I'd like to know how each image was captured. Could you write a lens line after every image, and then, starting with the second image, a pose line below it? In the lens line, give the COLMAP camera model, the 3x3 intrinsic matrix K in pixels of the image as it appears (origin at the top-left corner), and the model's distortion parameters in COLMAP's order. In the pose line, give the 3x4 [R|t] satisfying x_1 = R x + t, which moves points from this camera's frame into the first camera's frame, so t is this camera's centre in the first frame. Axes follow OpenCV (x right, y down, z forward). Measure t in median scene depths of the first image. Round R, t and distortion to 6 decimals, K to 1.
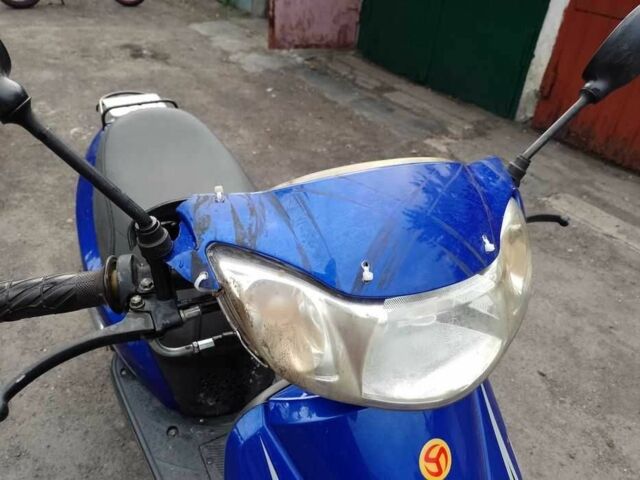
lens RADIAL K [[486.0, 0, 315.0], [0, 486.0, 240.6], [0, 0, 1]] dist [0.031067, -0.048484]
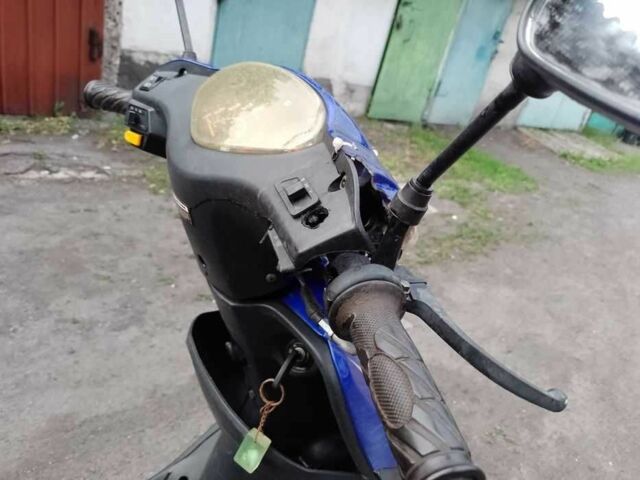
lens RADIAL K [[486.0, 0, 316.8], [0, 486.0, 238.2], [0, 0, 1]] dist [0.031067, -0.048484]
pose [[-0.044584, -0.524915, 0.849986, -0.092747], [0.336914, 0.793086, 0.507448, -0.039311], [-0.940479, 0.308996, 0.141492, 0.091062]]
